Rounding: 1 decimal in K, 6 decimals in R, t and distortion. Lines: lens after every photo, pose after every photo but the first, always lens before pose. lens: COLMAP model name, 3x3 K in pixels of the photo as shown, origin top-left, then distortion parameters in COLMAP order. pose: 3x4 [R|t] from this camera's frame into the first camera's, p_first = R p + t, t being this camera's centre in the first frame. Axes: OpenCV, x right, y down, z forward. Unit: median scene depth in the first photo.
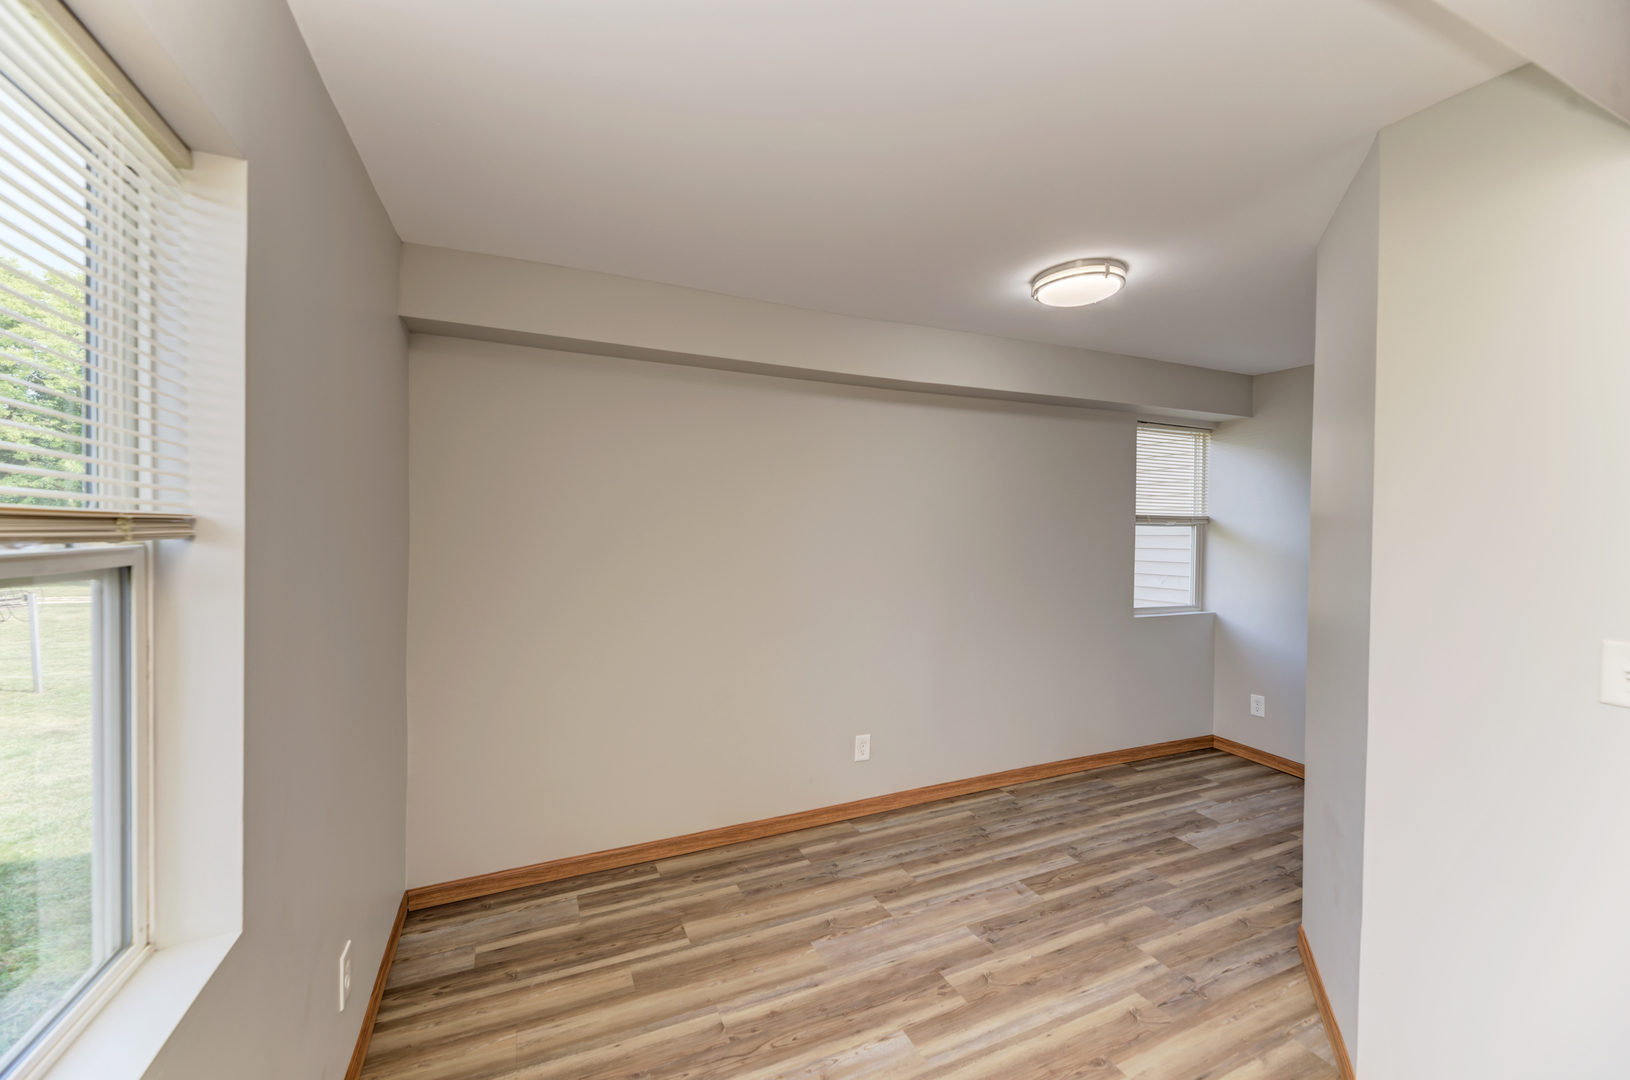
lens RADIAL K [[654.5, 0, 815.3], [0, 654.5, 538.2], [0, 0, 1]] dist [0.003546, -0.001613]
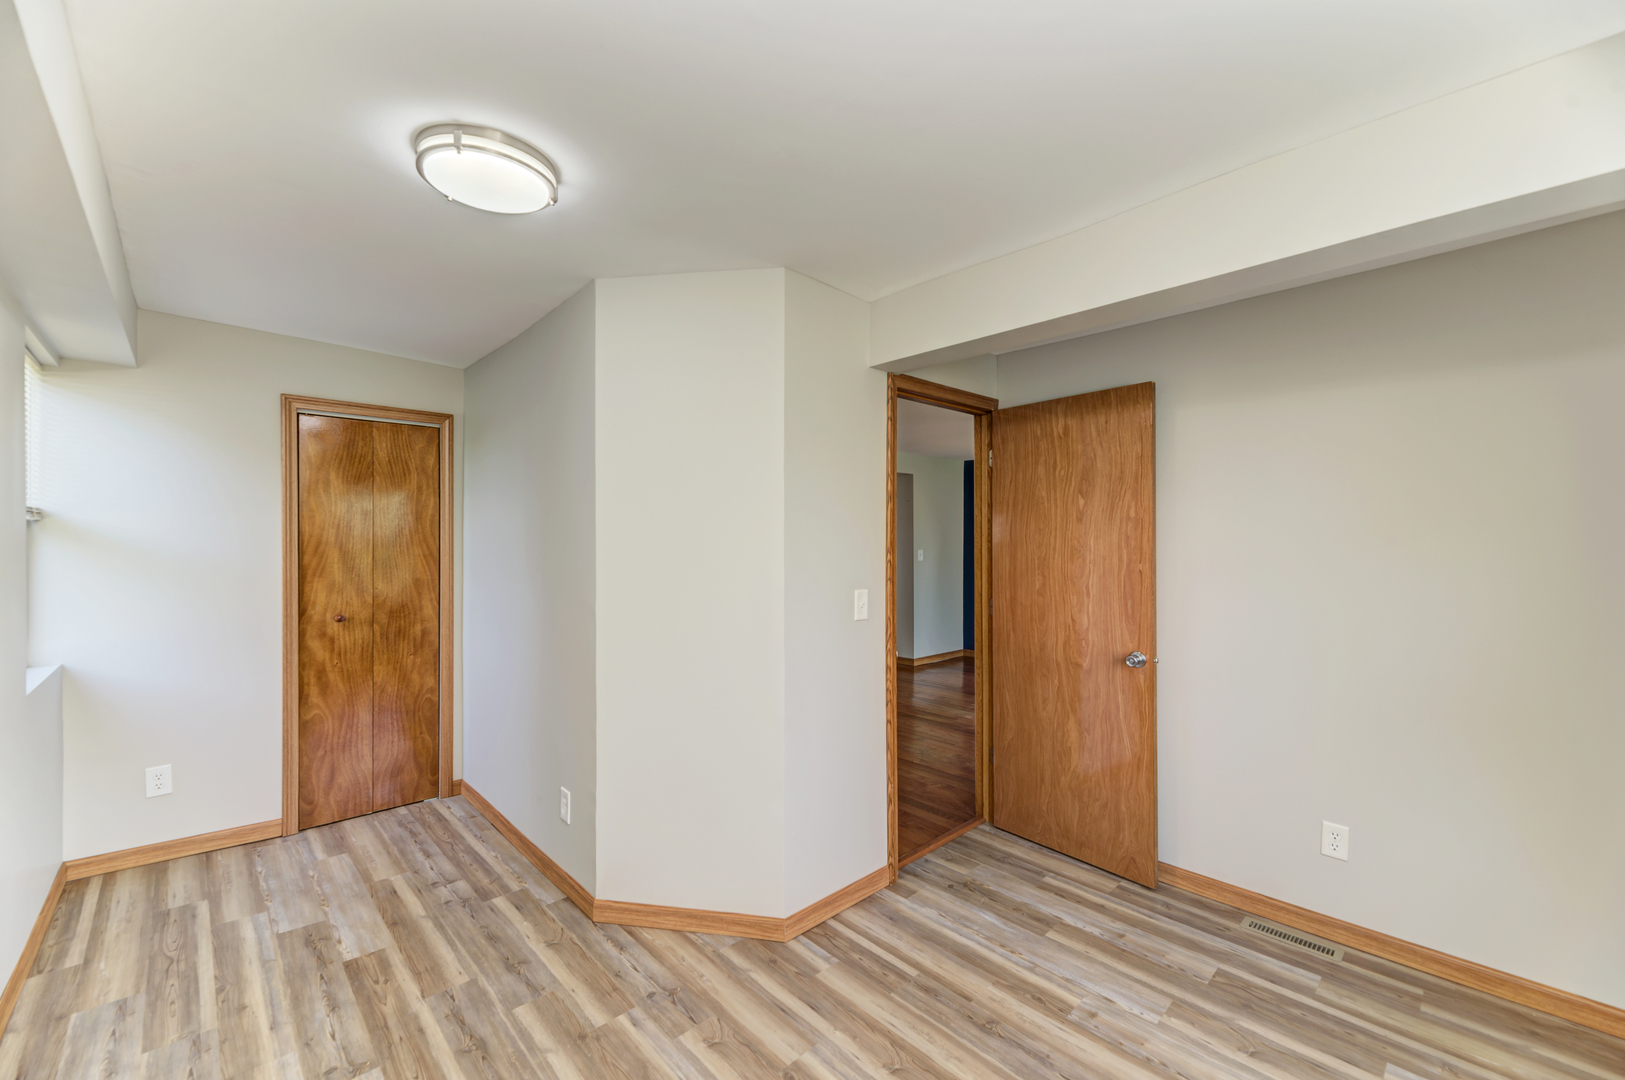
lens RADIAL K [[652.5, 0, 809.4], [0, 652.5, 541.5], [0, 0, 1]] dist [0.003546, -0.001613]
pose [[-0.325970, -0.009473, 0.945333, -0.309349], [0.002387, 0.999938, 0.010844, -0.013965], [-0.945377, 0.005791, -0.325927, 0.789229]]
